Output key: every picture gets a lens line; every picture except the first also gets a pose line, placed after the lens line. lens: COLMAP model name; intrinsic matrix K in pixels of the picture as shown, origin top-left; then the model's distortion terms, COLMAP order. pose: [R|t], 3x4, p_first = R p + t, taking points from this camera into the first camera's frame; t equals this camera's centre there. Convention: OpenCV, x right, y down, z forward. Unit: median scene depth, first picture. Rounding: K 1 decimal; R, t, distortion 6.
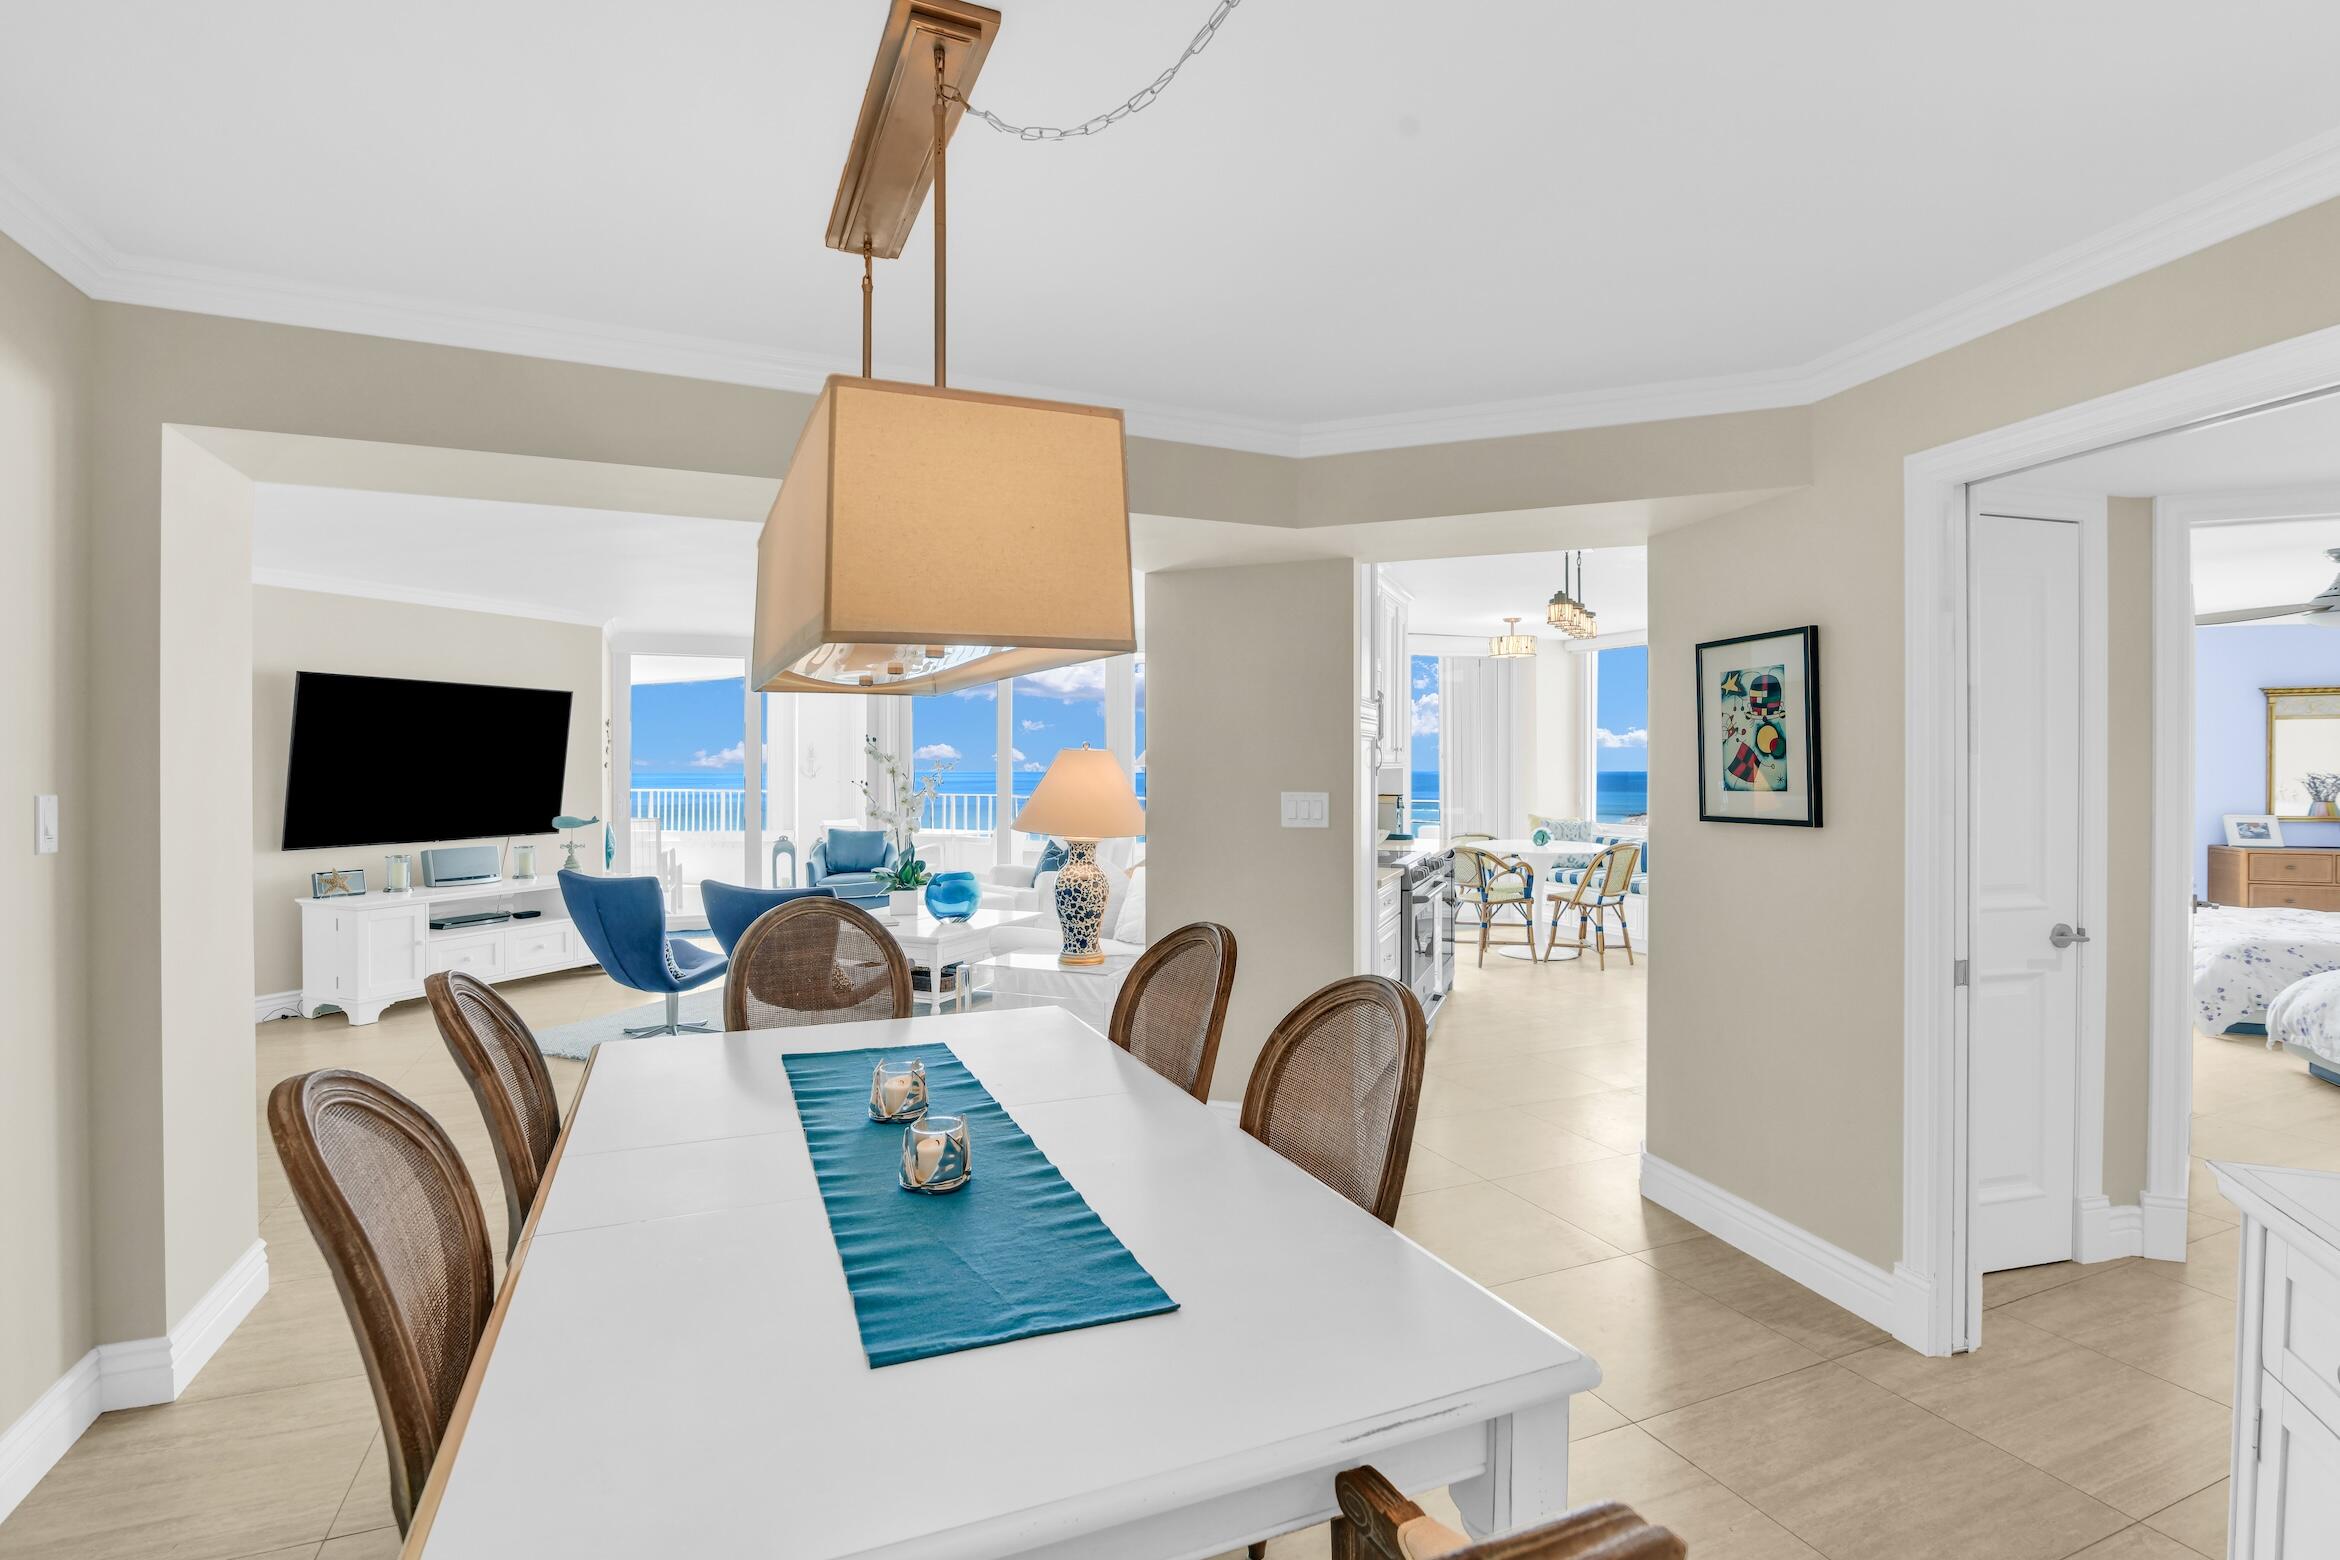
lens RADIAL K [[1152.9, 0, 1170.0], [0, 1152.9, 780.0], [0, 0, 1]] dist [-0.000683, -0.000176]
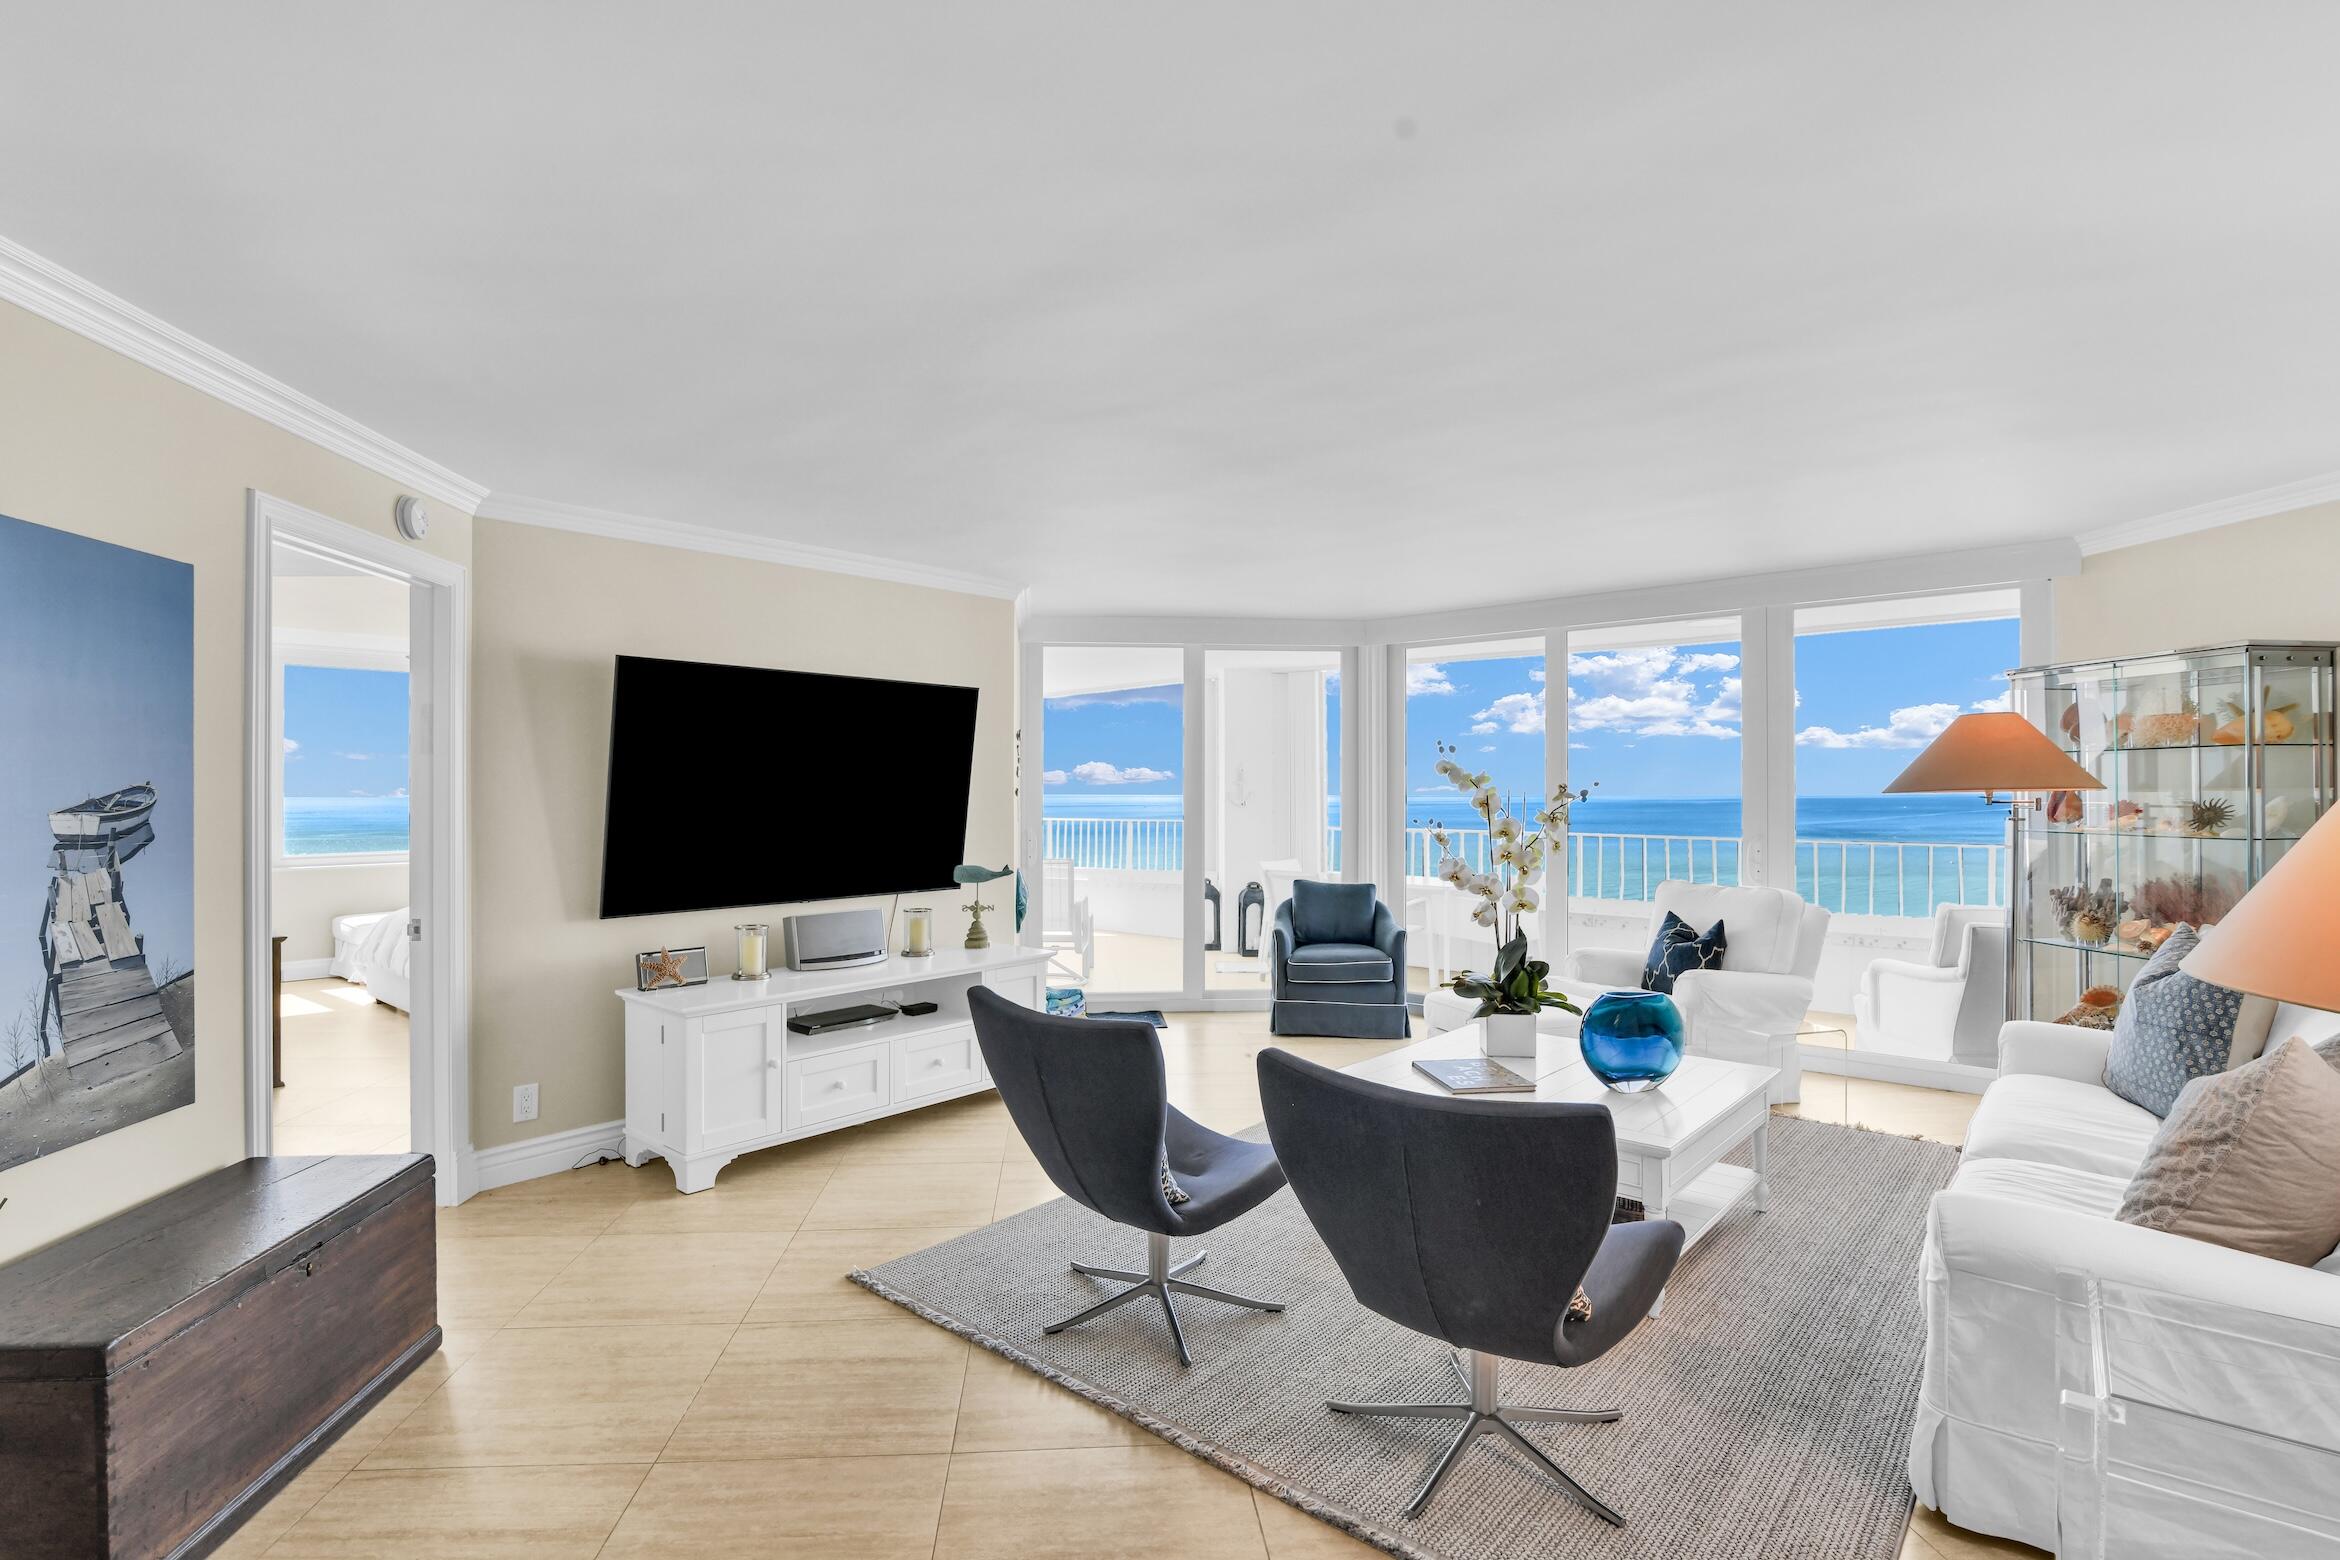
lens RADIAL K [[1152.9, 0, 1170.0], [0, 1152.9, 780.0], [0, 0, 1]] dist [-0.000683, -0.000176]
pose [[0.956409, -0.003139, -0.292015, -0.222756], [-0.002612, 0.999810, -0.019302, -0.007838], [0.292020, 0.019223, 0.956219, 0.399573]]
